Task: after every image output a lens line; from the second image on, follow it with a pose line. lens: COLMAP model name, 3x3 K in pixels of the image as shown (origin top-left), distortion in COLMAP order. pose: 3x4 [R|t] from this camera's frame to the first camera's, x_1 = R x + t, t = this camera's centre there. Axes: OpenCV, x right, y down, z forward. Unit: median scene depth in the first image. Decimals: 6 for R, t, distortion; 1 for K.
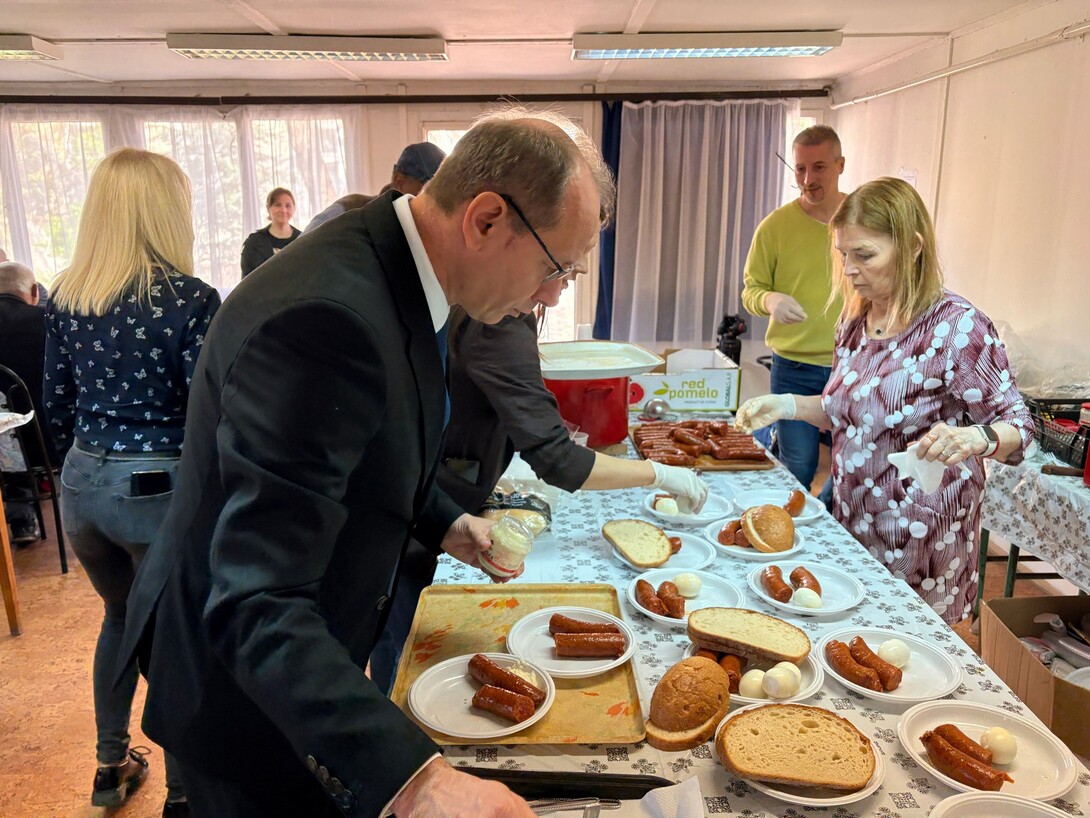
lens RADIAL K [[827.1, 0, 551.3], [0, 827.1, 412.9], [0, 0, 1]] dist [0.006592, 0.000839]
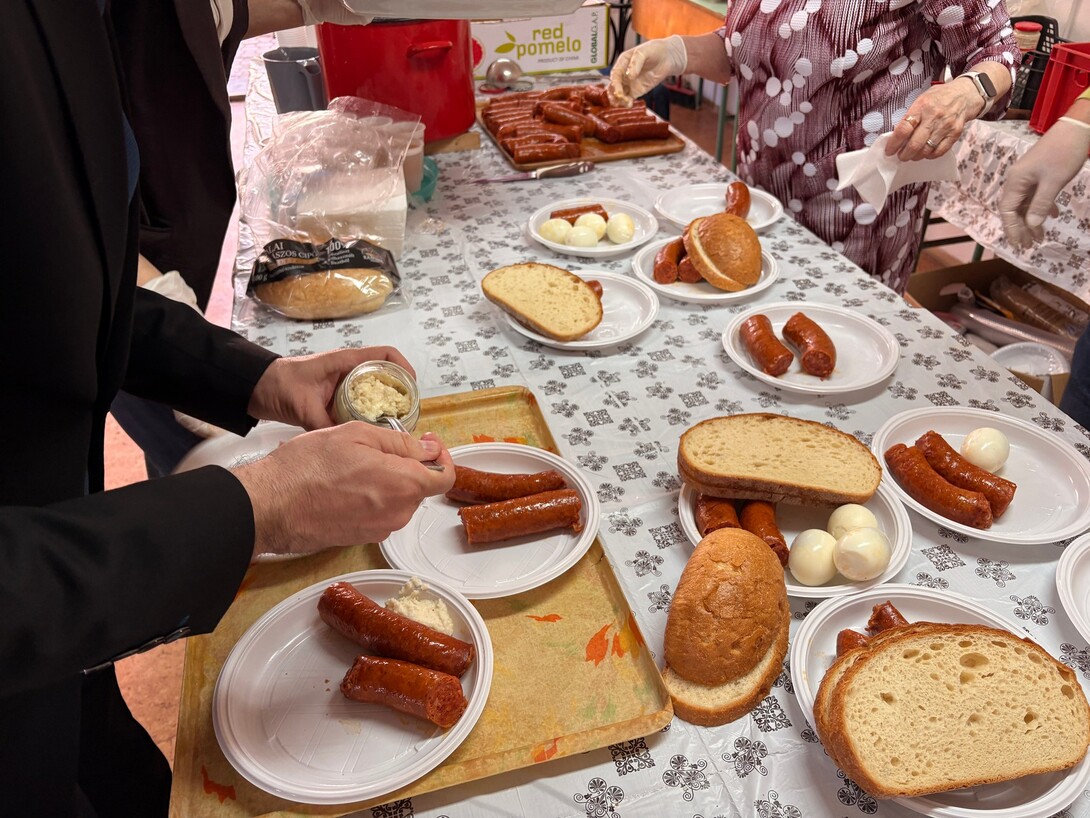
lens RADIAL K [[827.1, 0, 551.3], [0, 827.1, 412.9], [0, 0, 1]] dist [0.006592, 0.000839]
pose [[0.968542, -0.160836, 0.189891, -0.023520], [0.078221, 0.921159, 0.381245, -0.007087], [-0.236238, -0.354399, 0.904761, 0.352649]]
